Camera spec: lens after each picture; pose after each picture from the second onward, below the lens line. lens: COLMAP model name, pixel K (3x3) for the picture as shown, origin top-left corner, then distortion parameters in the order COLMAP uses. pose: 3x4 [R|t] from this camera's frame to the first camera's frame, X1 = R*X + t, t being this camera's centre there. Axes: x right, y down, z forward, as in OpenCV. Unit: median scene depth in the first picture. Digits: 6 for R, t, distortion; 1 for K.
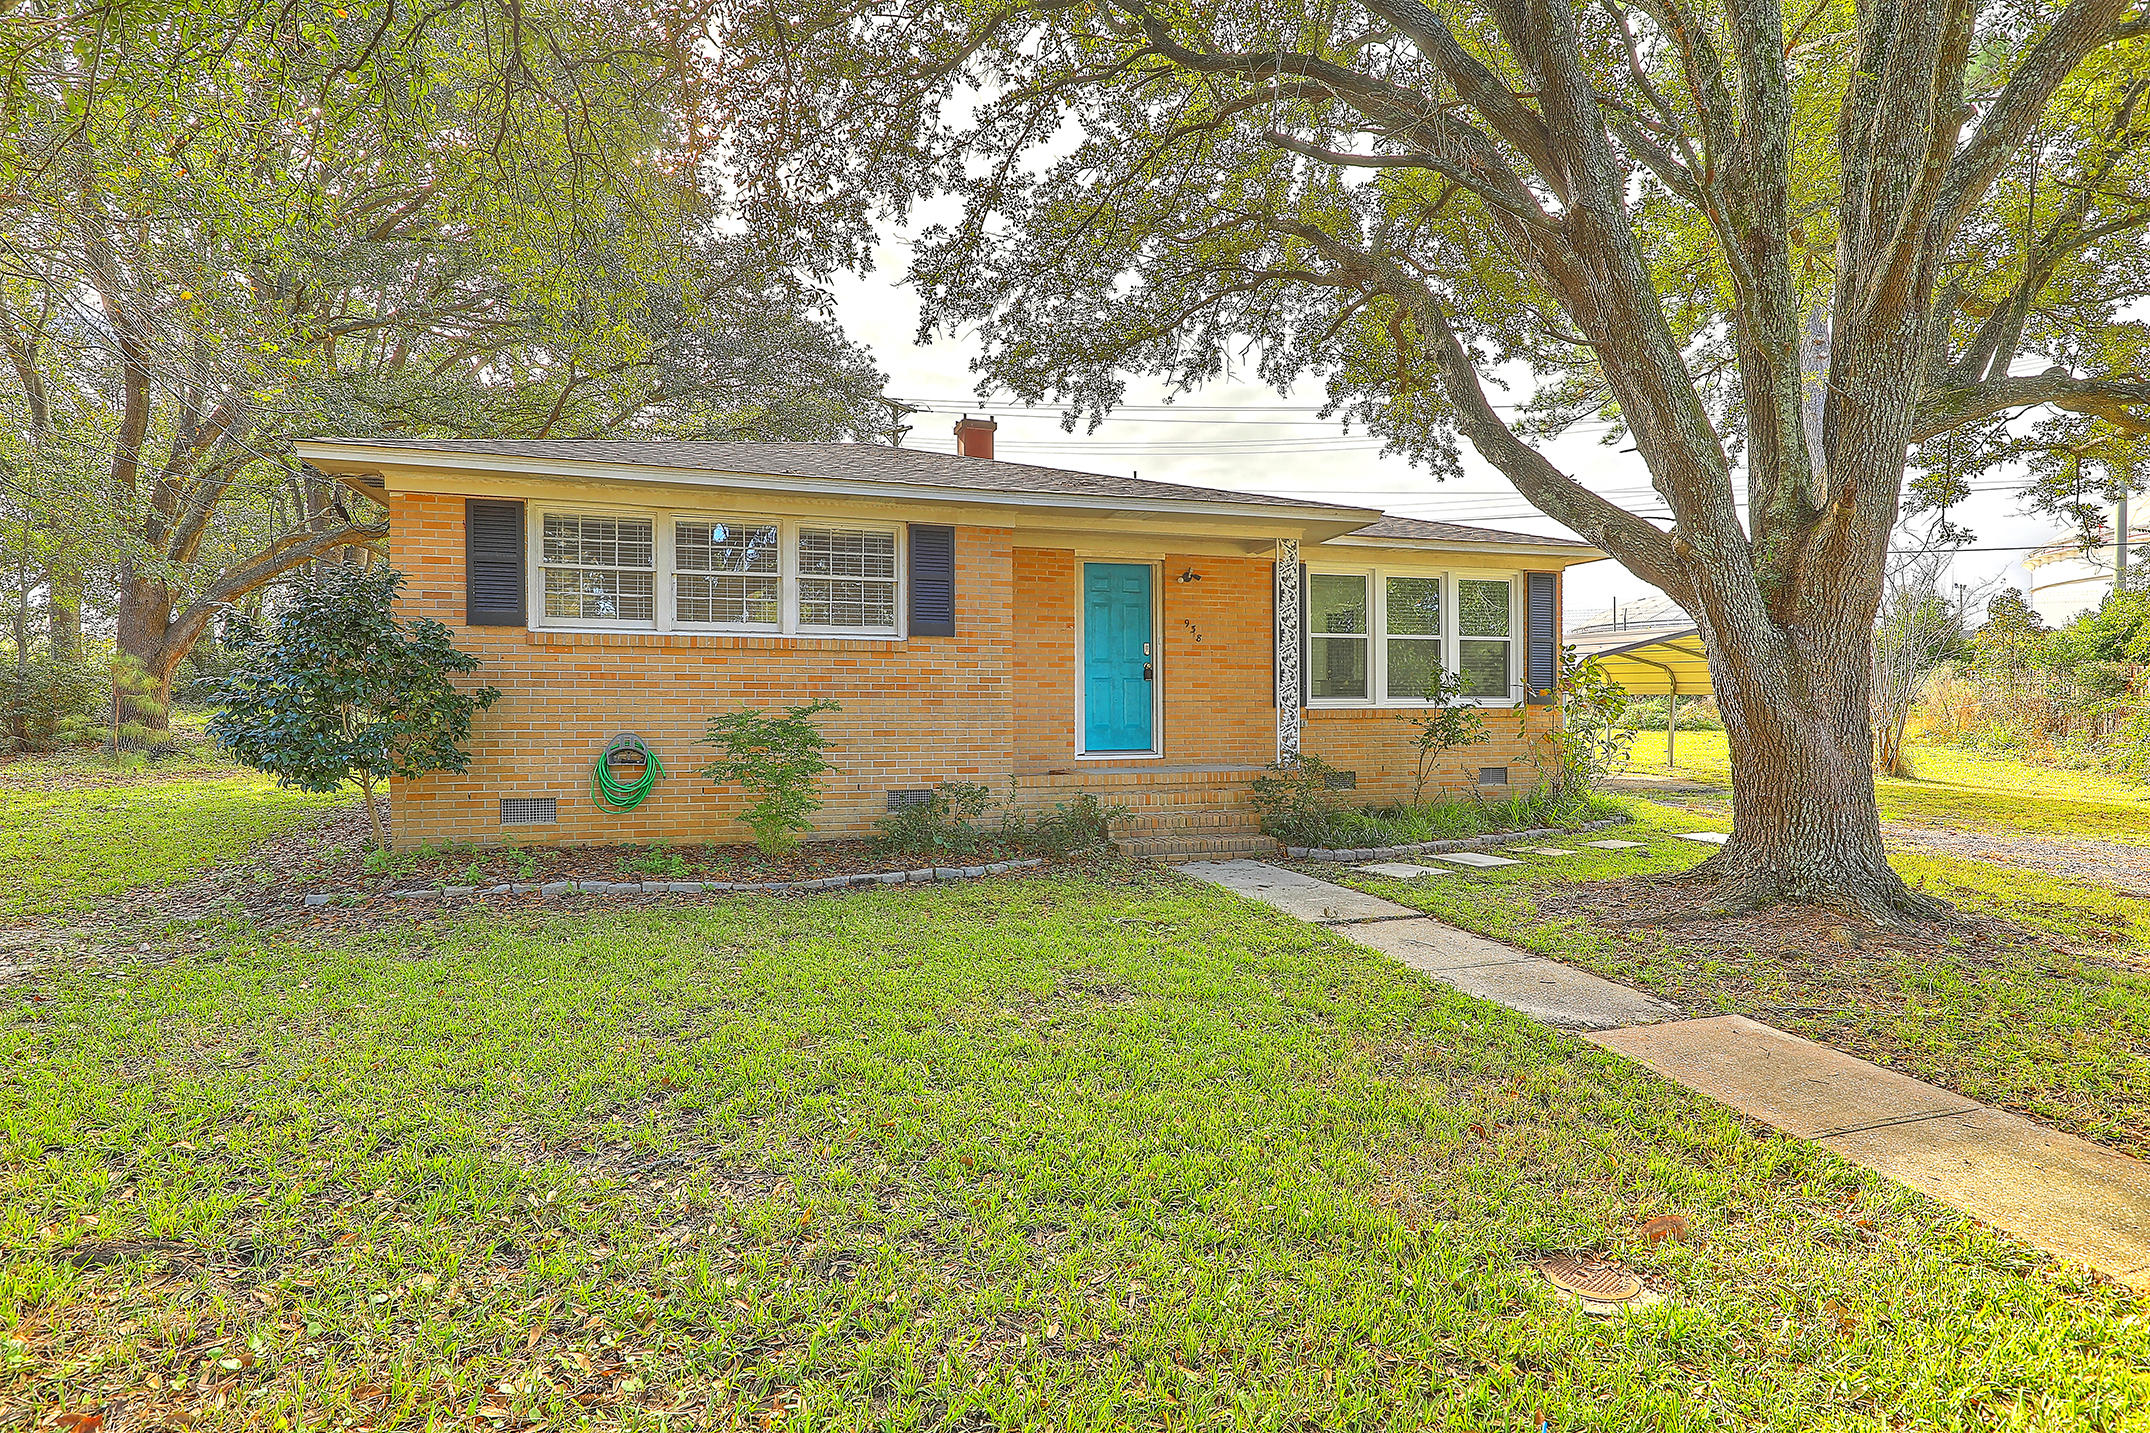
lens RADIAL K [[1054.7, 0, 1080.1], [0, 1054.7, 719.0], [0, 0, 1]] dist [0.001225, 0.001038]
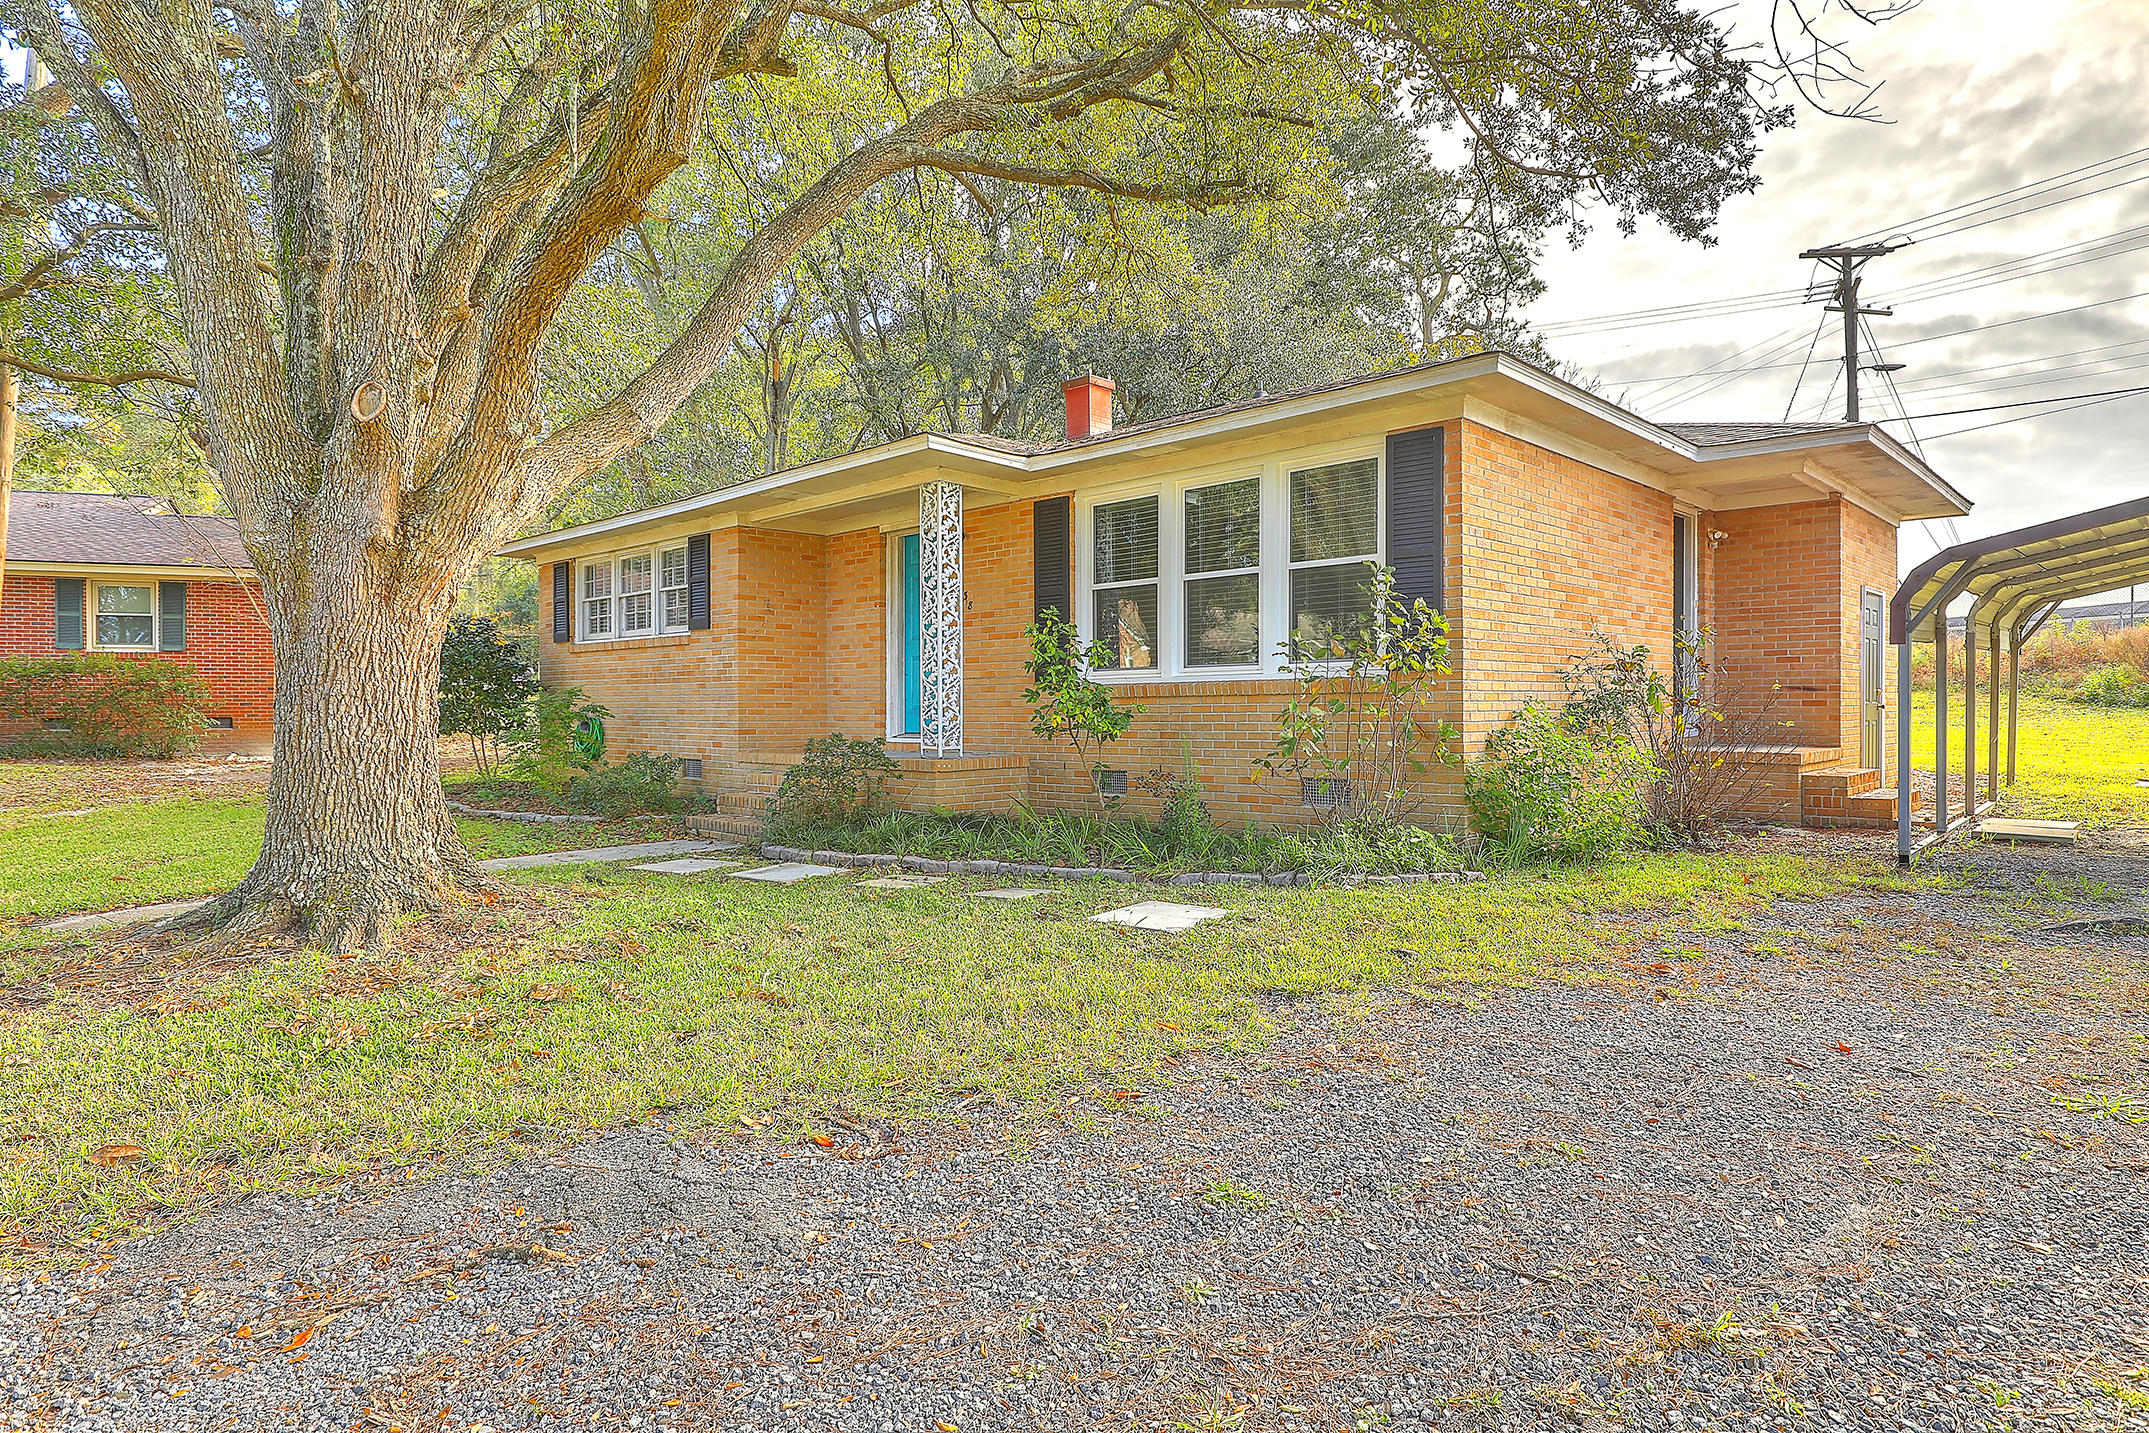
lens RADIAL K [[1184.9, 0, 1077.0], [0, 1184.9, 719.3], [0, 0, 1]] dist [-0.000880, -0.000702]
pose [[0.465827, 0.010212, -0.884817, 1.259774], [0.000995, 0.999927, 0.012065, 0.006390], [0.884875, -0.006501, 0.465783, 0.776647]]
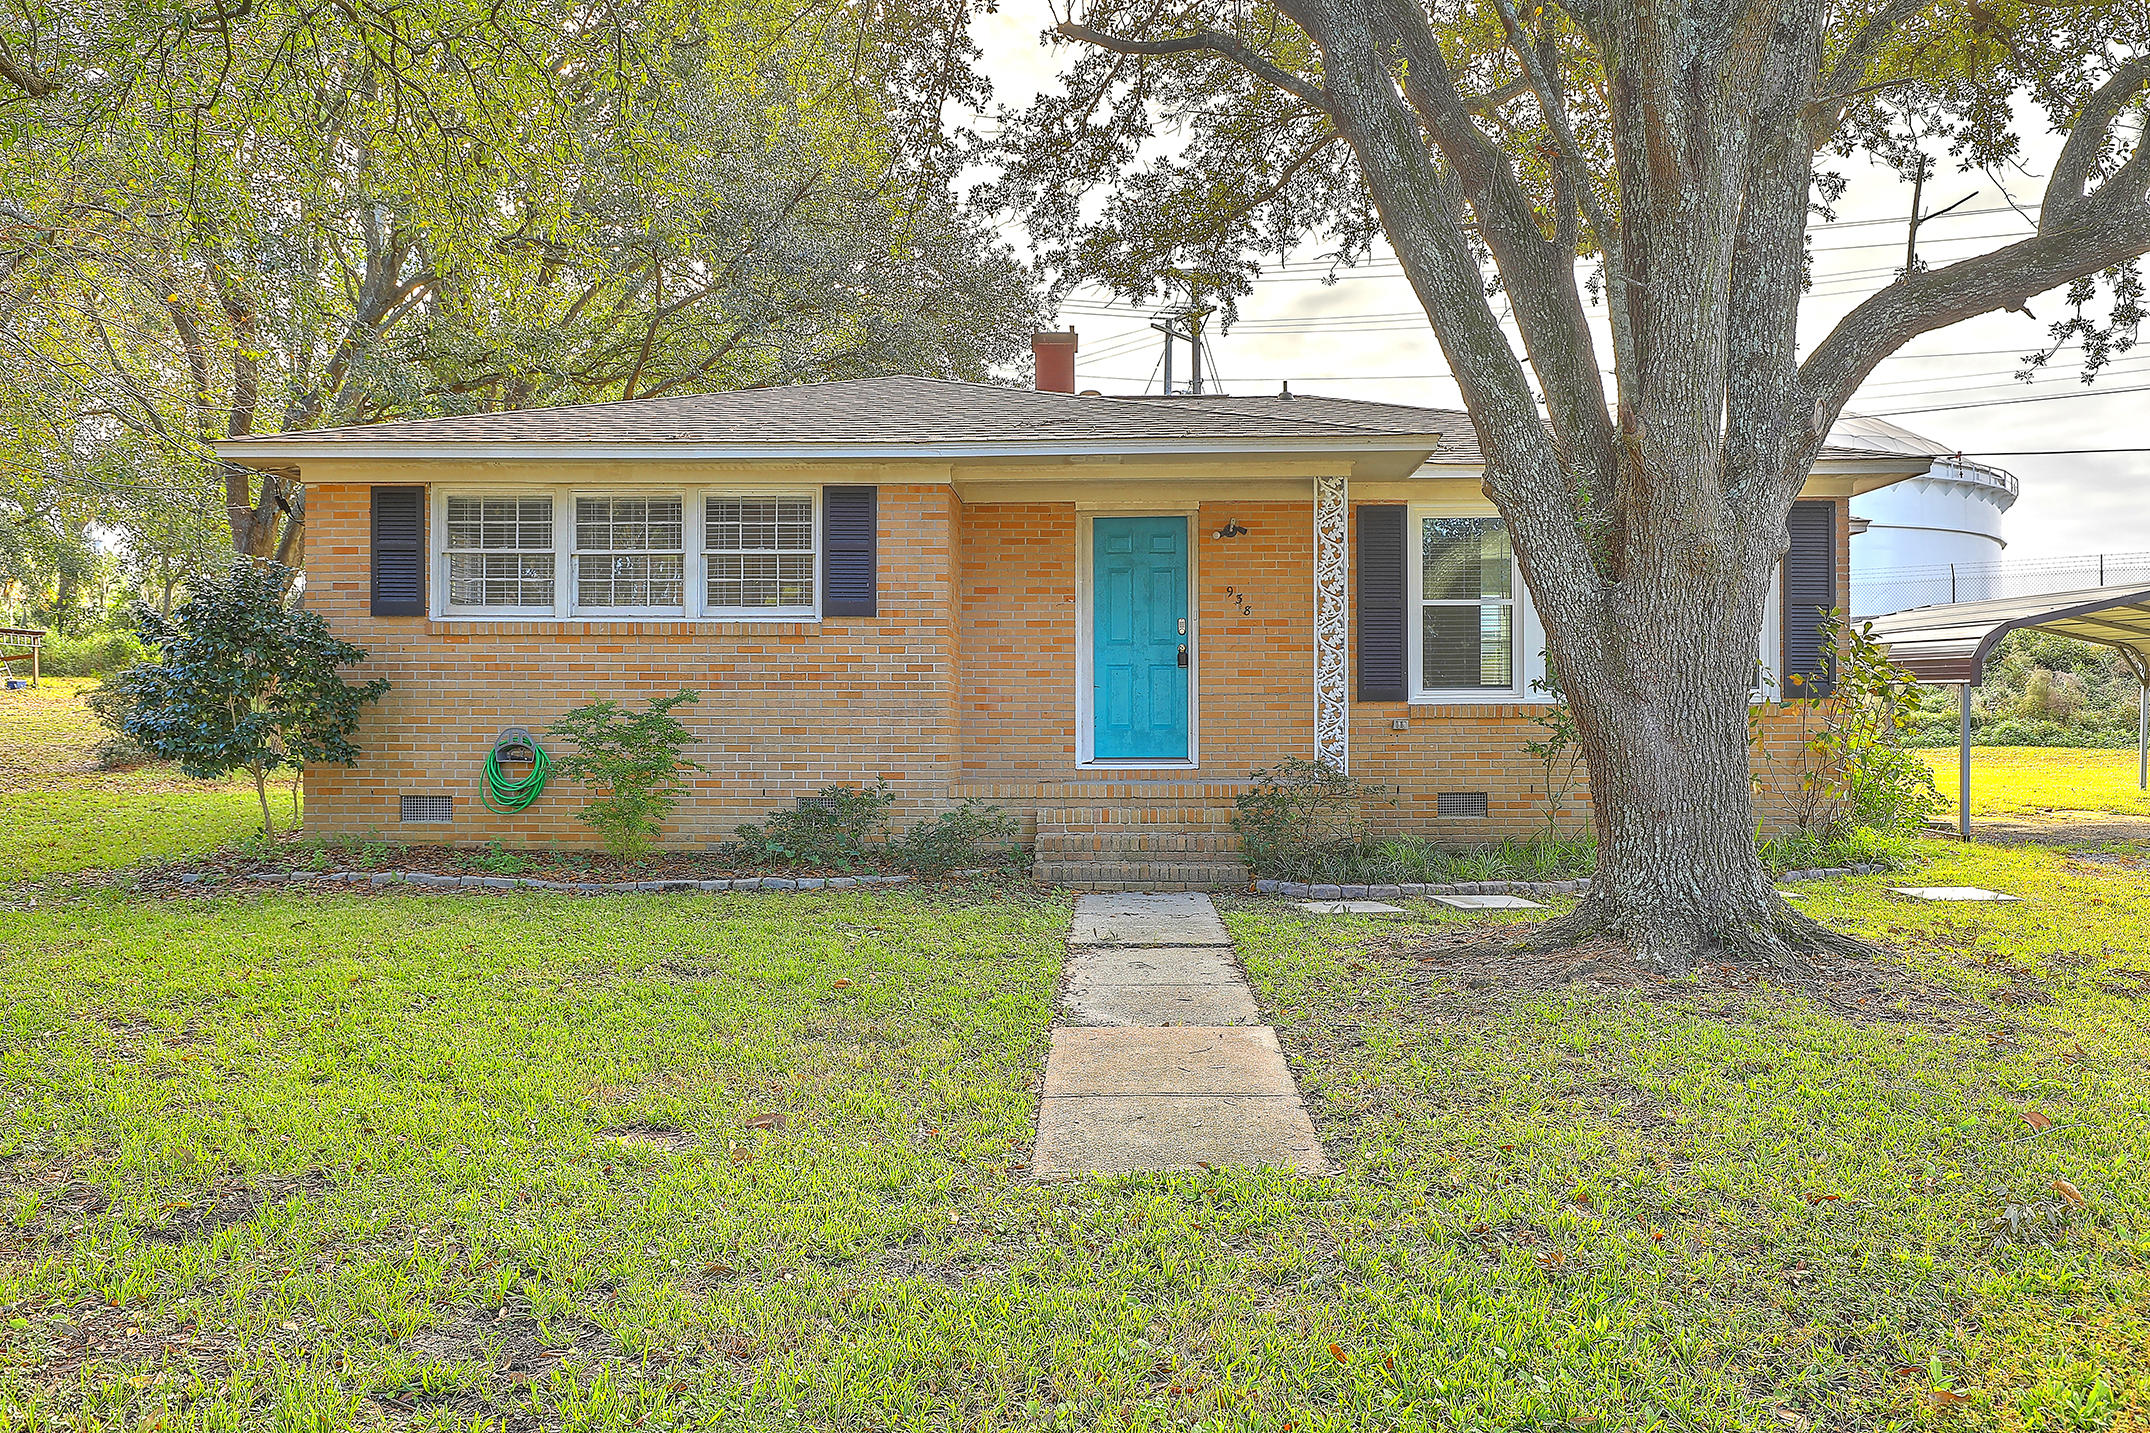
lens RADIAL K [[1656.0, 0, 1069.9], [0, 1656.0, 717.5], [0, 0, 1]] dist [0.005215, -0.008493]
pose [[0.941094, -0.000400, -0.338145, 0.490366], [-0.004197, 0.999908, -0.012864, 0.019631], [0.338119, 0.013526, 0.941006, -0.198588]]
